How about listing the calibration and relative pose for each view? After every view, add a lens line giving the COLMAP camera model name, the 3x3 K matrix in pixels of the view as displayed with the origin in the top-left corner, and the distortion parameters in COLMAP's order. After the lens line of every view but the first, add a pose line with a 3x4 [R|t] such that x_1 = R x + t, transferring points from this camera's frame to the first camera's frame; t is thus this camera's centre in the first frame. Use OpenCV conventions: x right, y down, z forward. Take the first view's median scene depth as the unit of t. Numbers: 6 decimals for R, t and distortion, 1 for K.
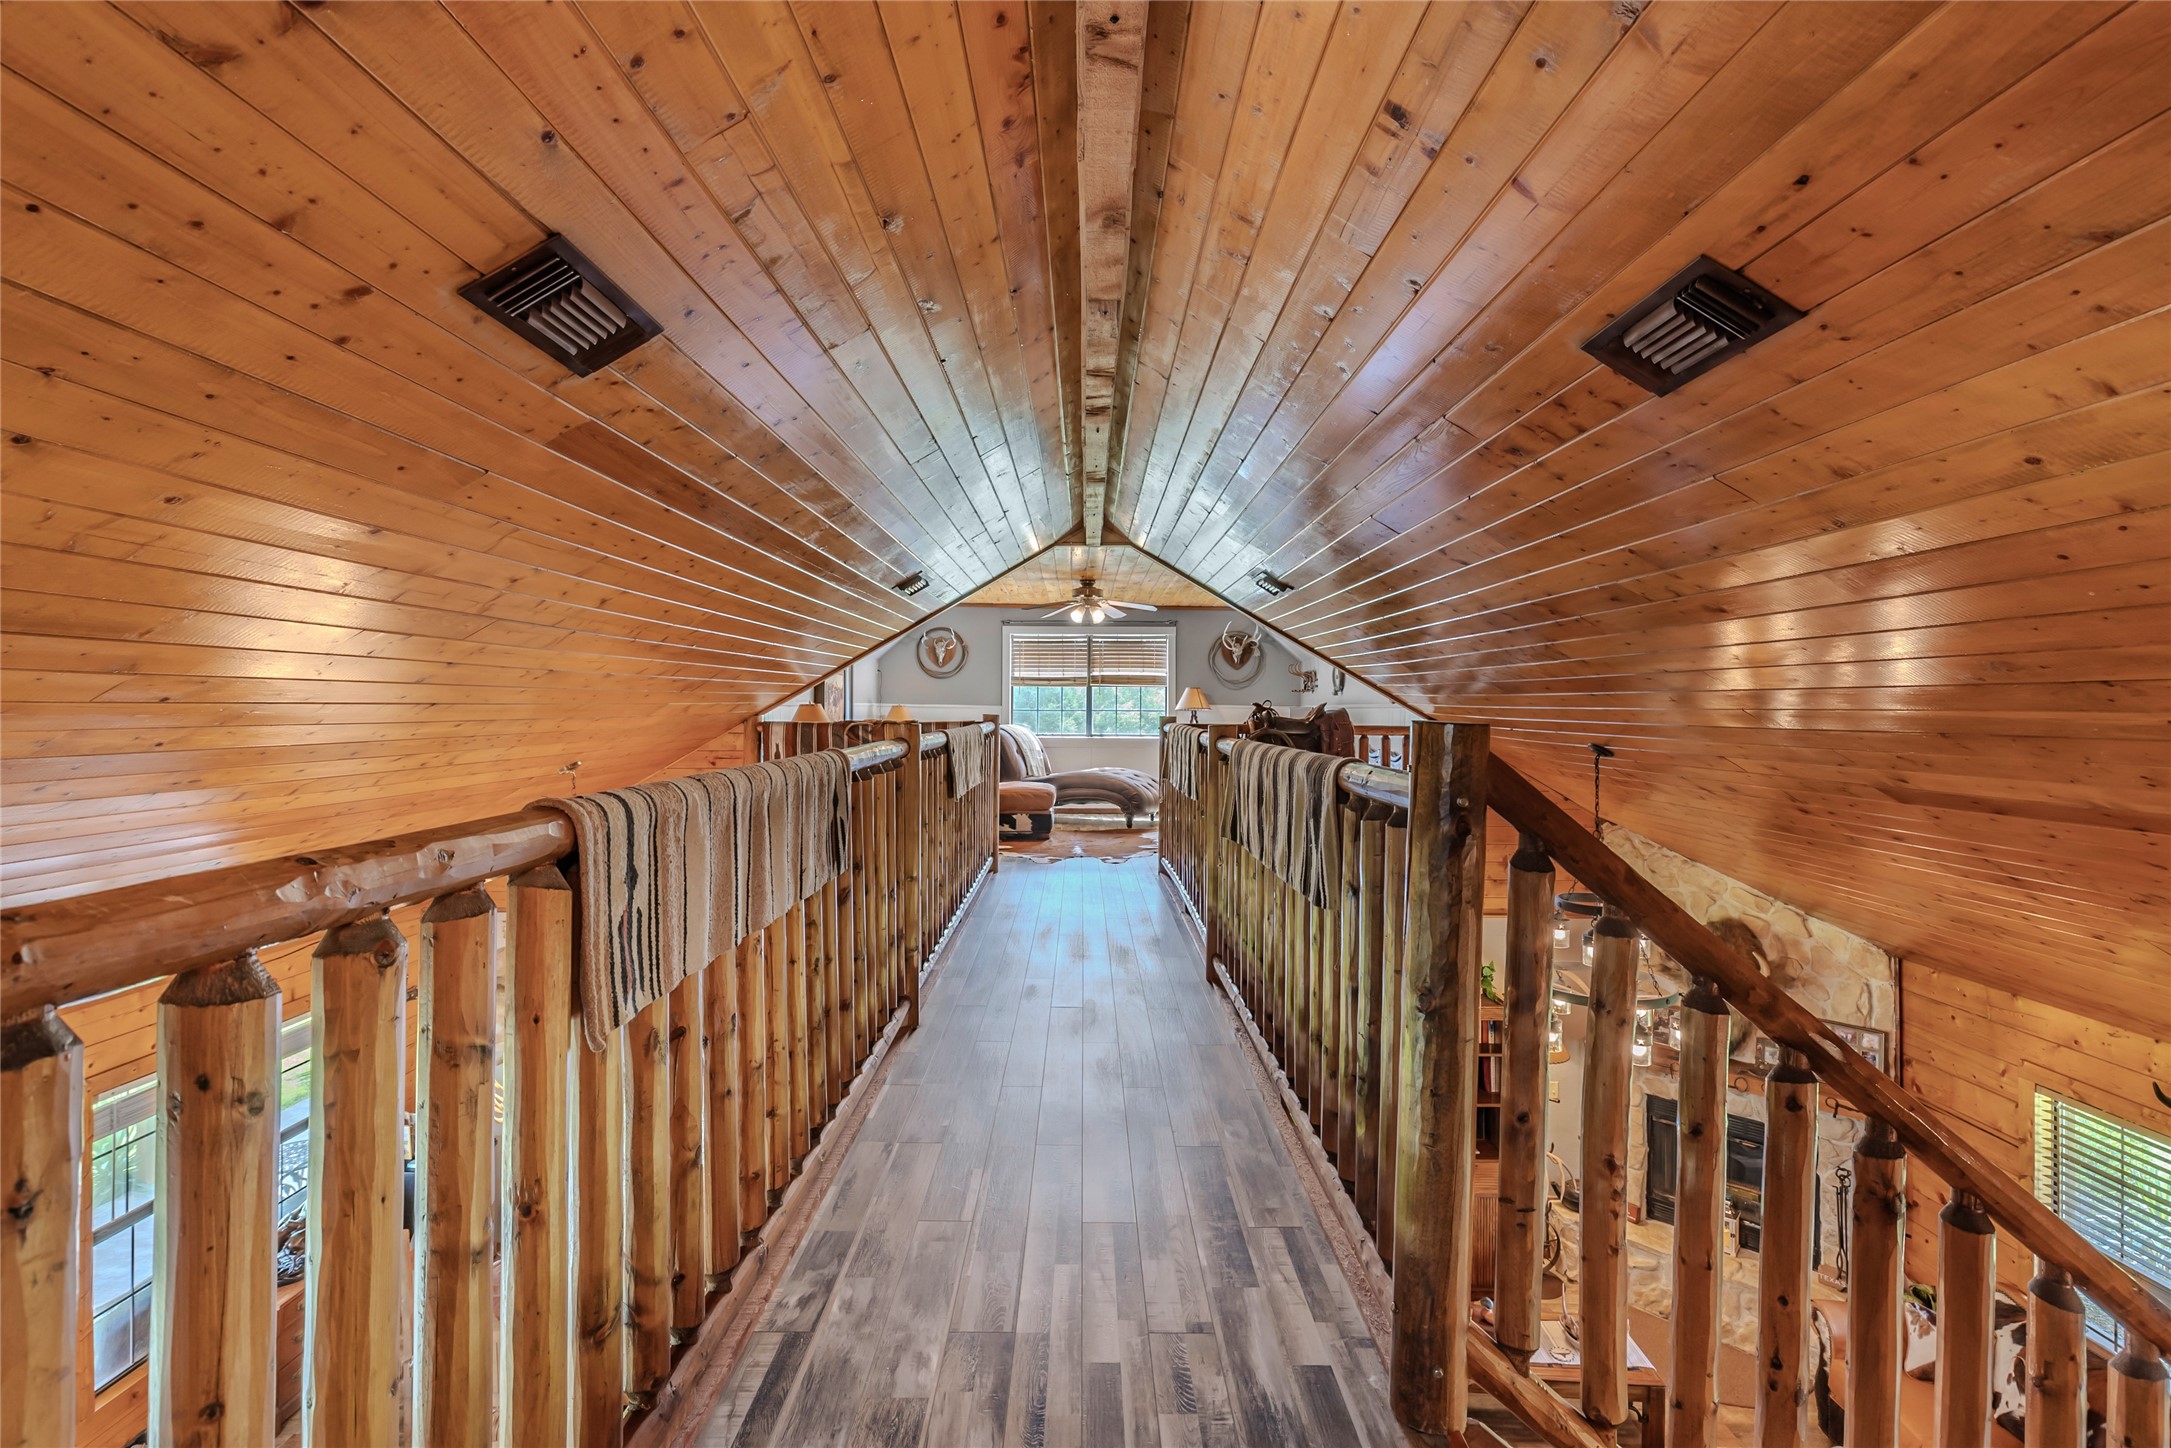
lens RADIAL K [[1002.7, 0, 1075.1], [0, 1002.7, 673.6], [0, 0, 1]] dist [0.002000, 0.000118]
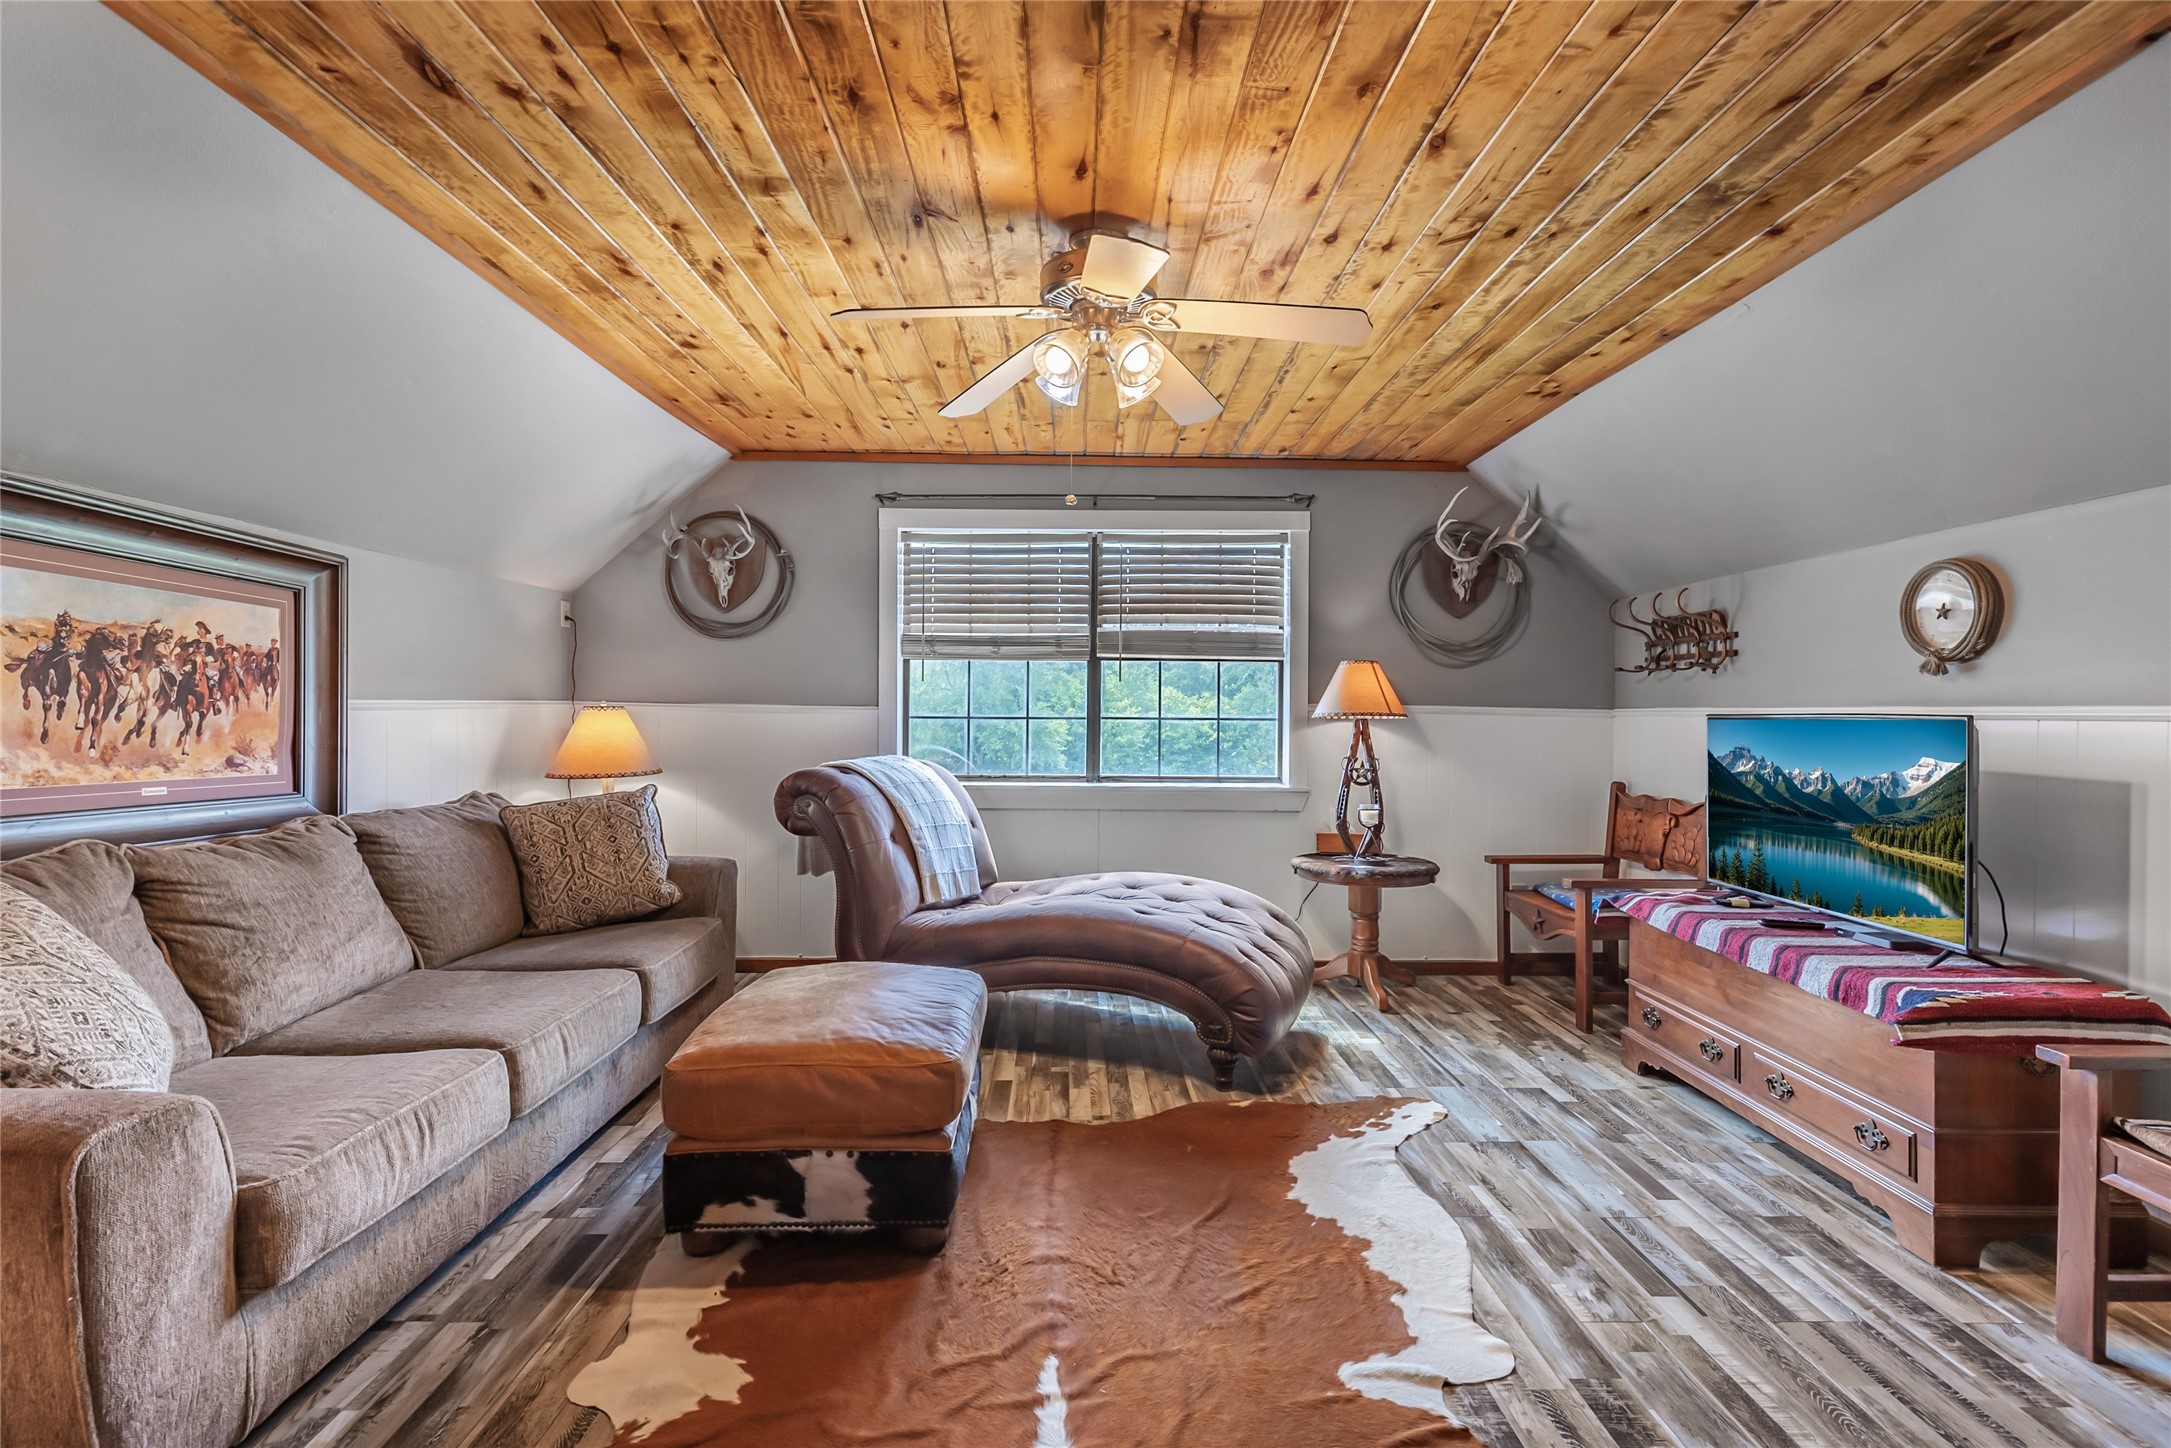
lens RADIAL K [[1002.7, 0, 1075.1], [0, 1002.7, 673.6], [0, 0, 1]] dist [0.002000, 0.000118]
pose [[0.999987, -0.000391, 0.005026, 0.005580], [0.000405, 0.999996, -0.002715, 0.025331], [-0.005025, 0.002717, 0.999984, 0.768917]]
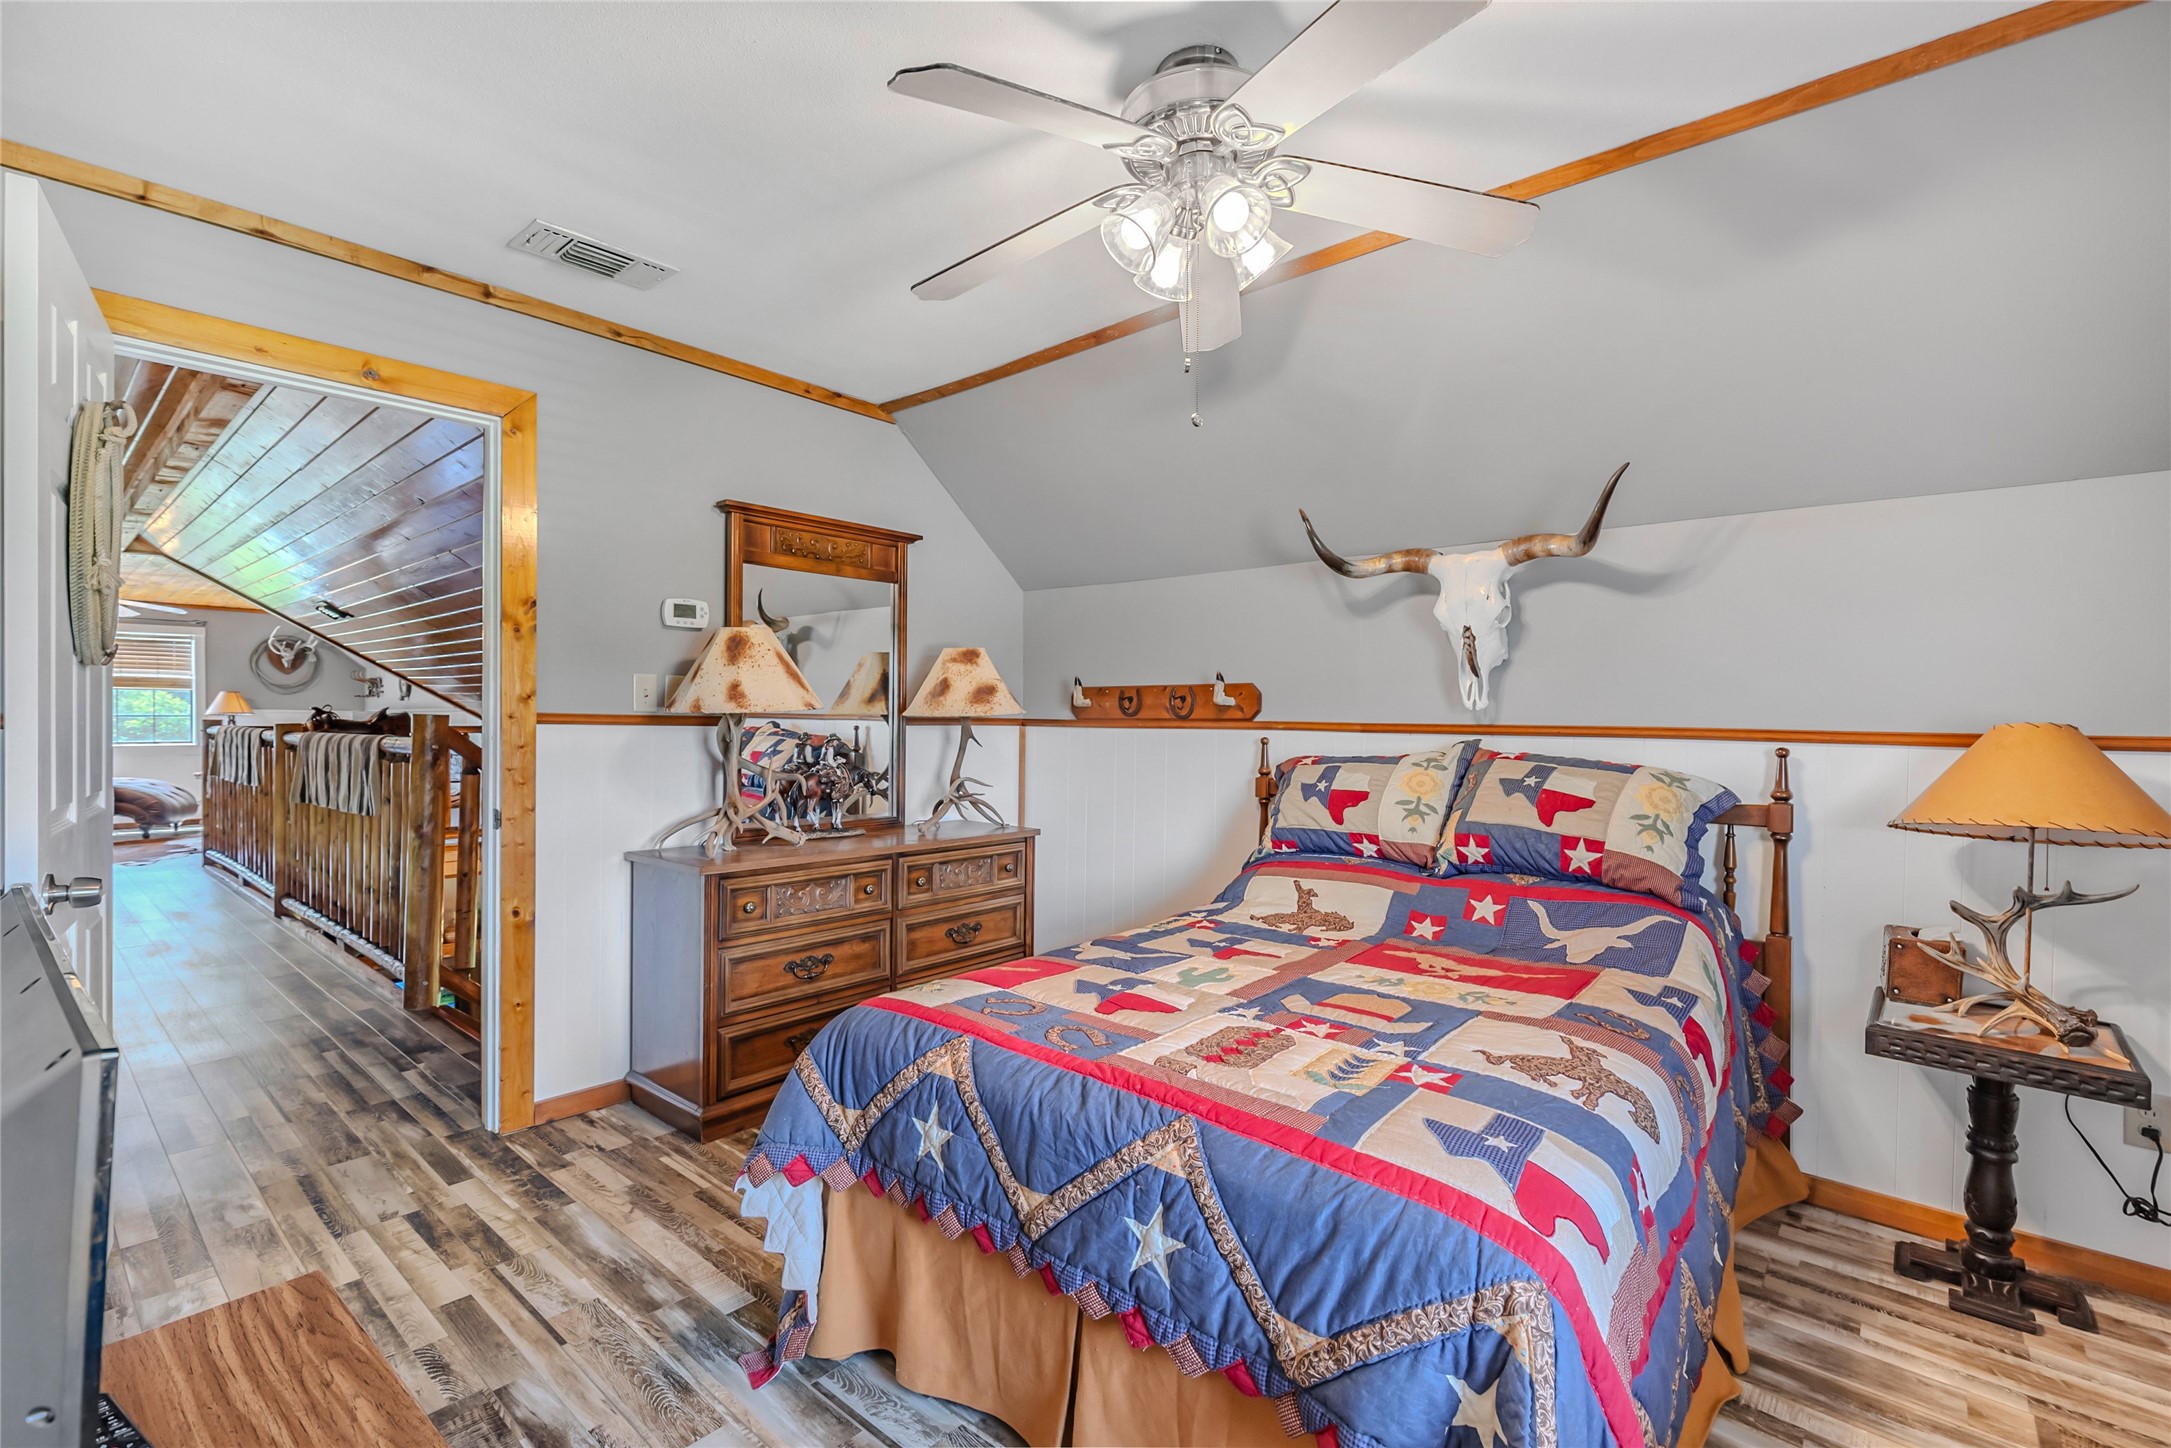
lens RADIAL K [[1023.5, 0, 1085.5], [0, 1023.5, 733.9], [0, 0, 1]] dist [0.016873, 0.000026]
pose [[0.677229, -0.017579, 0.735562, -0.075753], [-0.021701, 0.998802, 0.043850, -0.009120], [-0.735452, -0.045659, 0.676037, -0.365888]]
